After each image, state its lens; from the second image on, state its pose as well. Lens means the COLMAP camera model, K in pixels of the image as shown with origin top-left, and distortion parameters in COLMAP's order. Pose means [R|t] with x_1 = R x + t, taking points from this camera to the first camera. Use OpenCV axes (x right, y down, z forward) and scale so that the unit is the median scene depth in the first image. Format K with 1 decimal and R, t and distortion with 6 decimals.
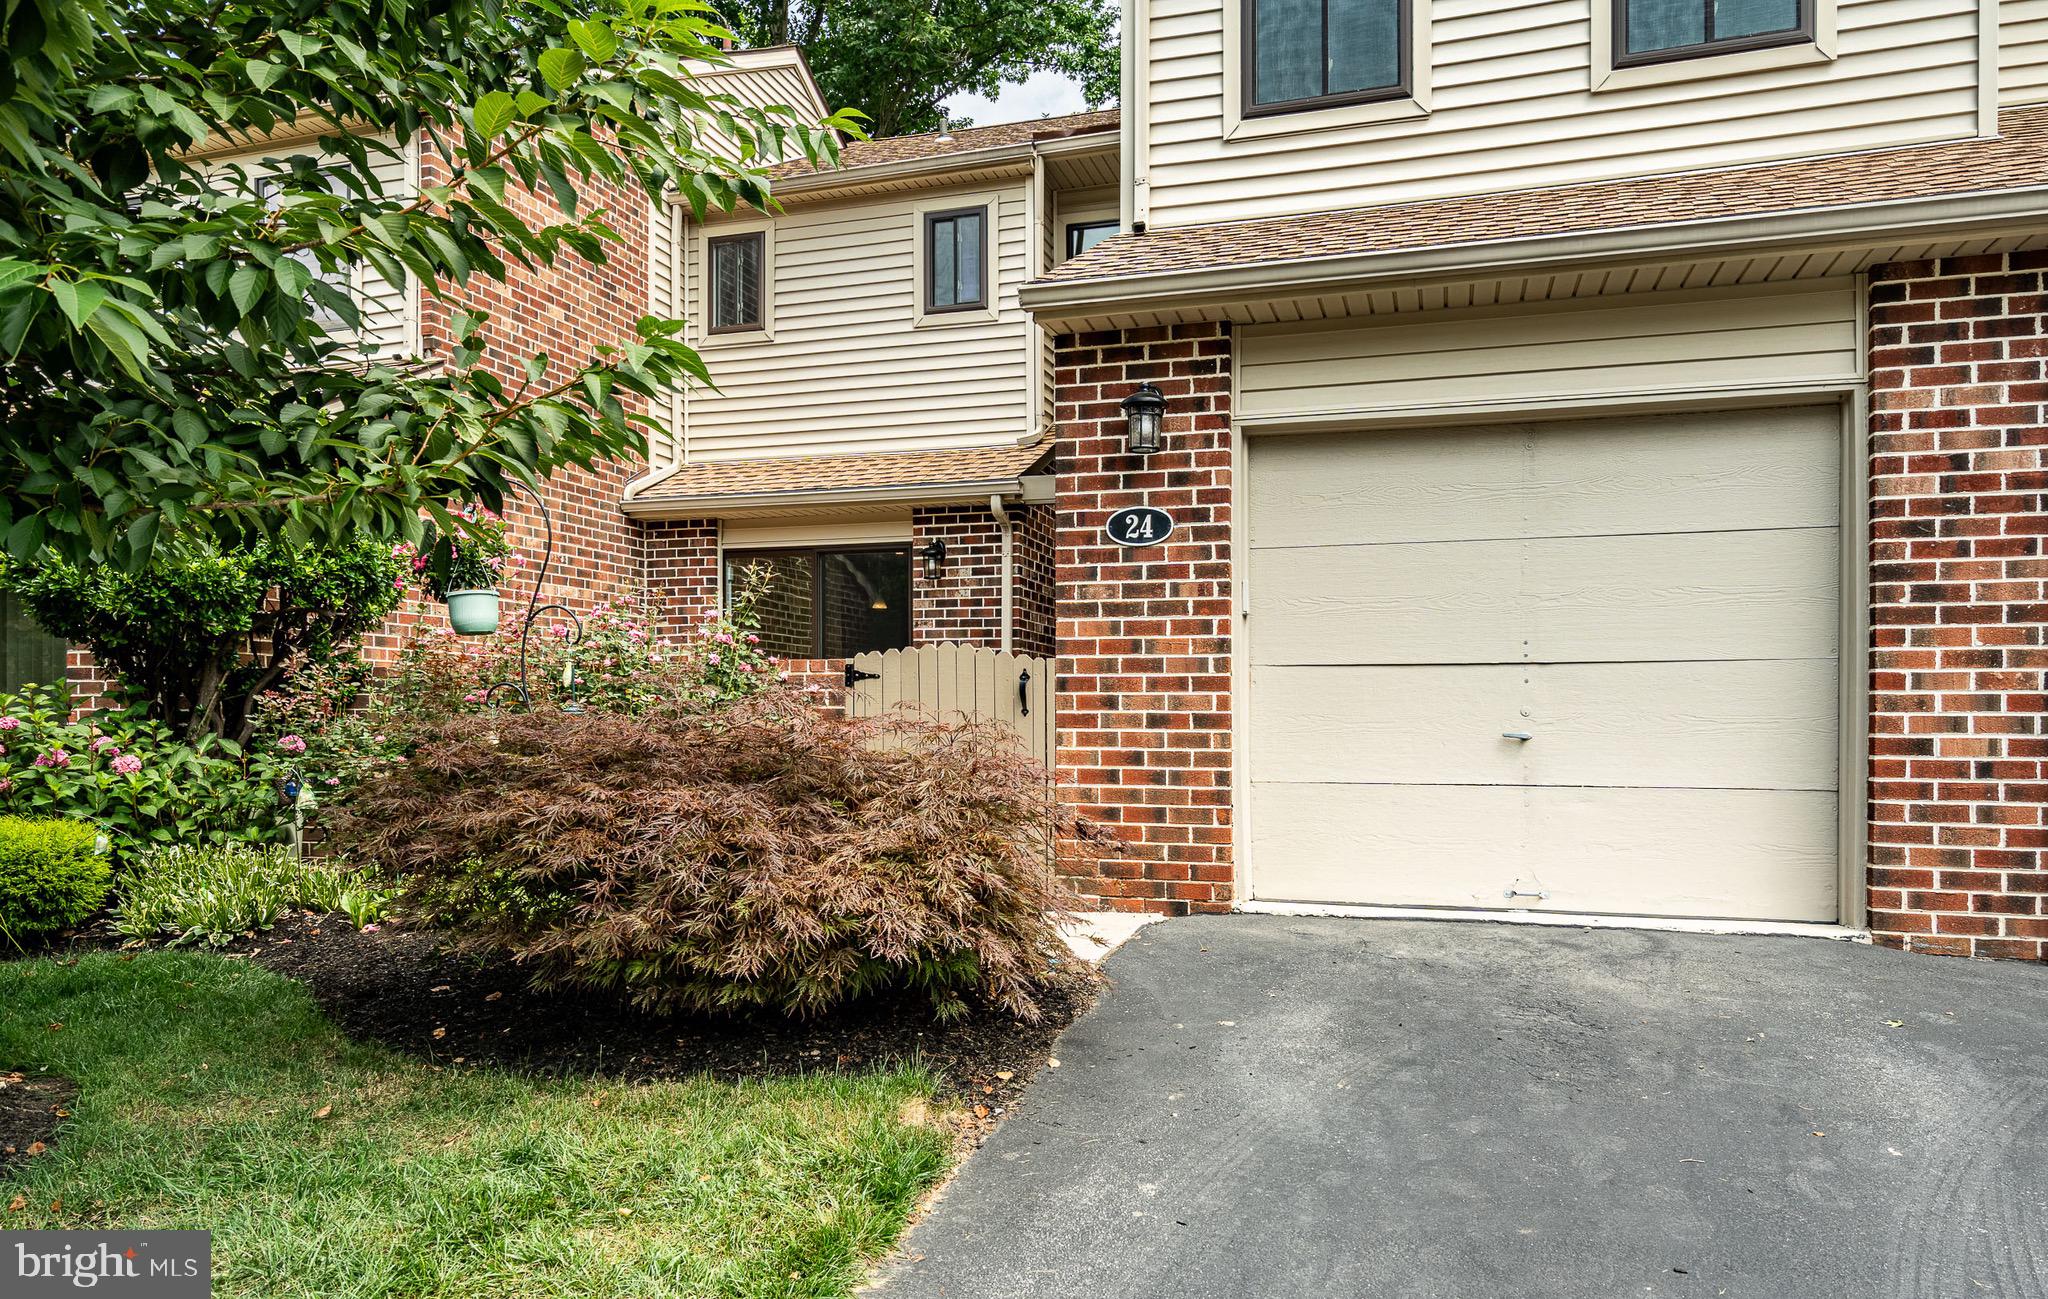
lens RADIAL K [[1379.7, 0, 1030.2], [0, 1379.7, 756.5], [0, 0, 1]] dist [-0.000200, -0.002317]
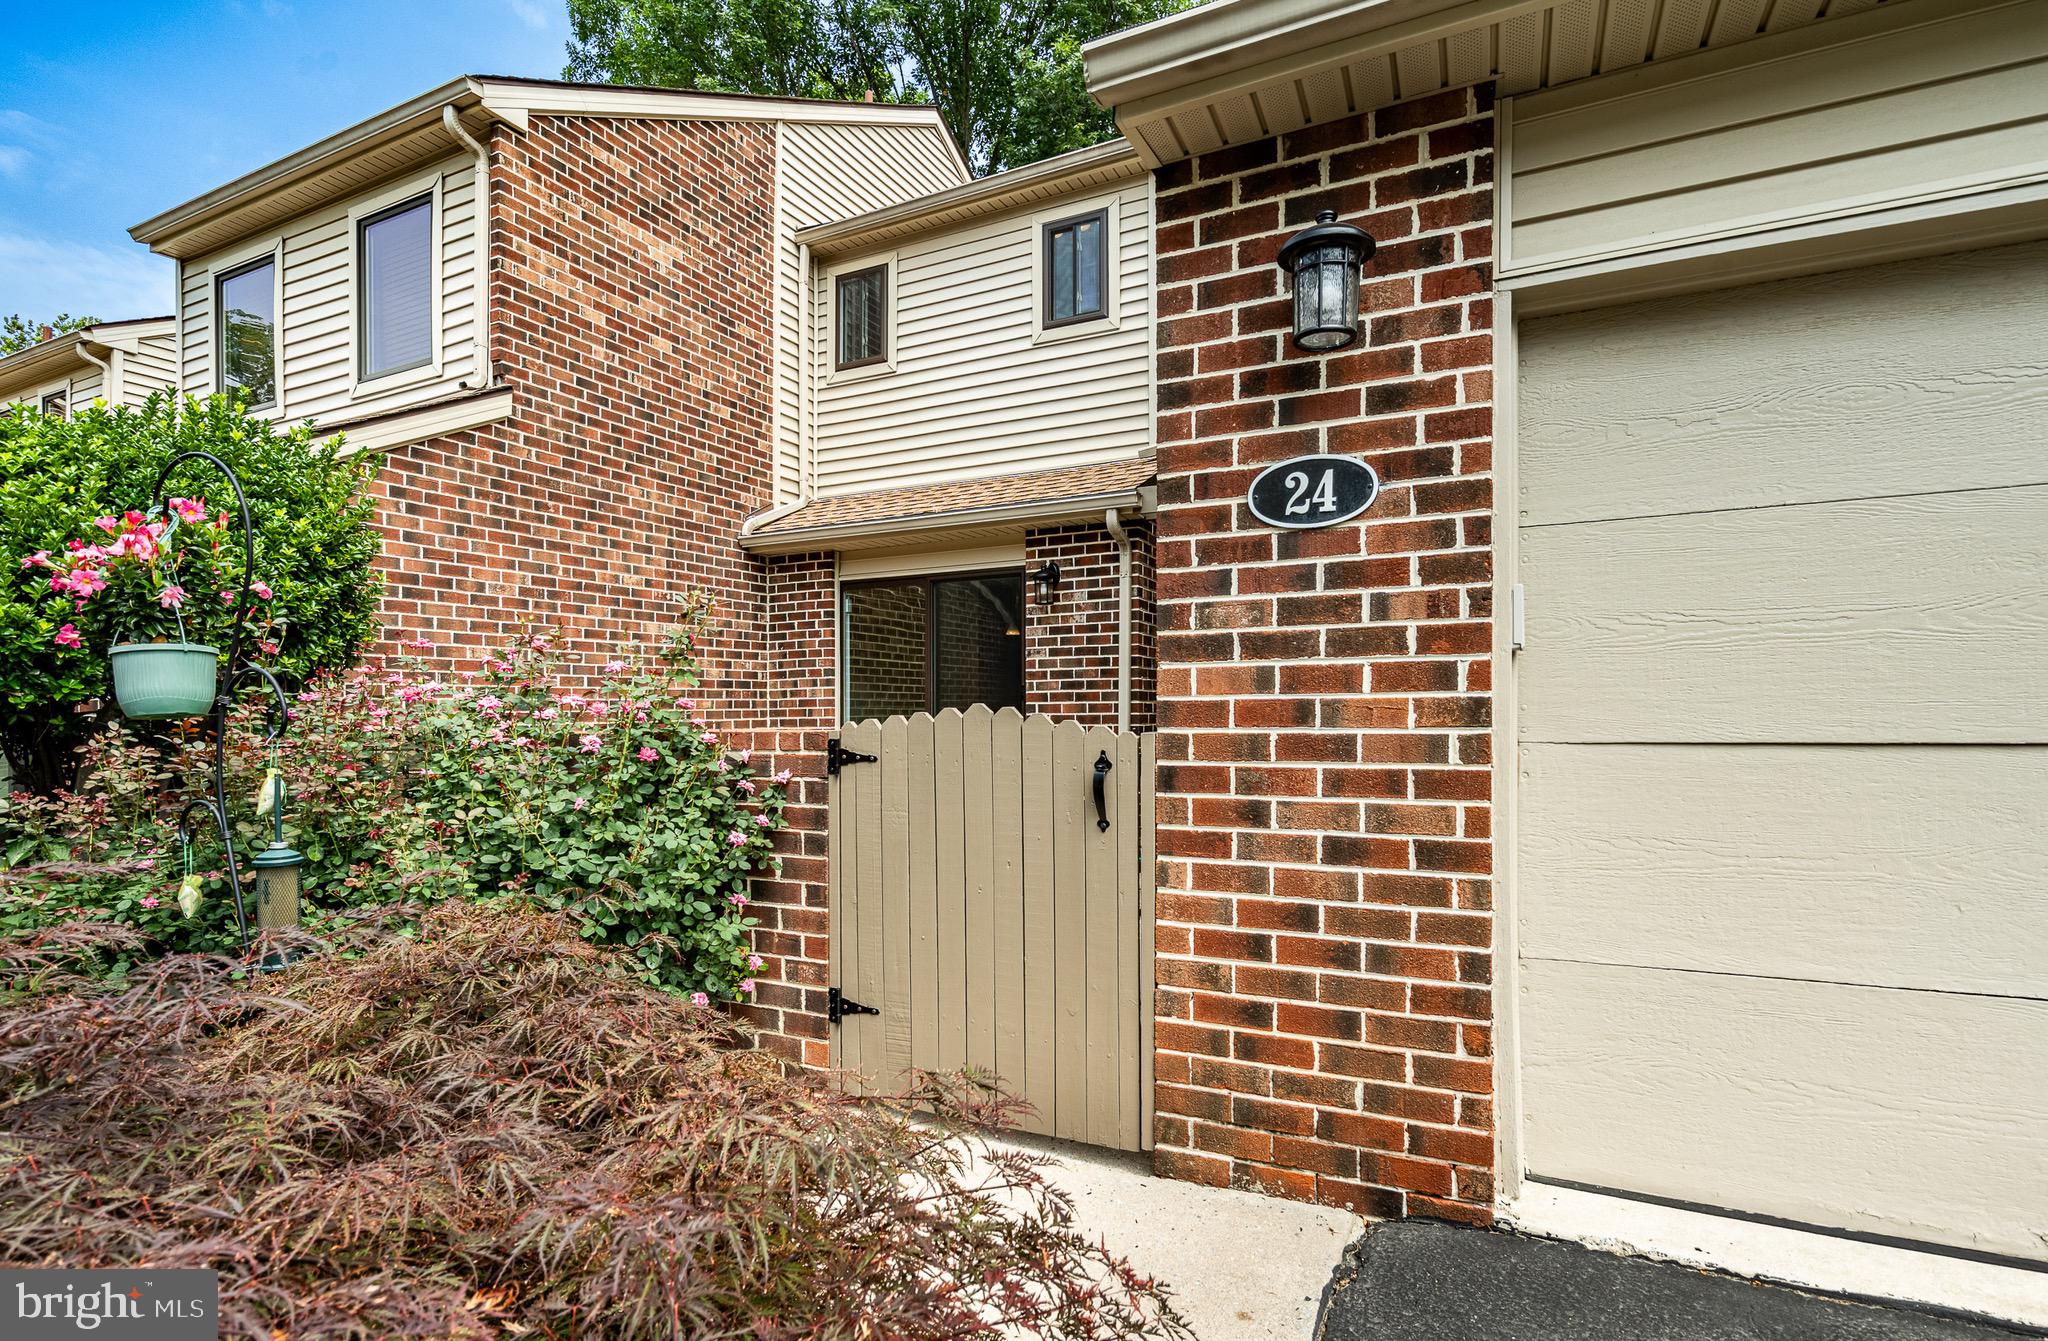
lens RADIAL K [[1029.6, 0, 982.1], [0, 1029.6, 791.7], [0, 0, 1]] dist [-0.011834, 0.000339]
pose [[0.983609, 0.001278, -0.180307, 0.023931], [0.007638, 0.998782, 0.048745, -0.067072], [0.180150, -0.049323, 0.982402, 0.554150]]
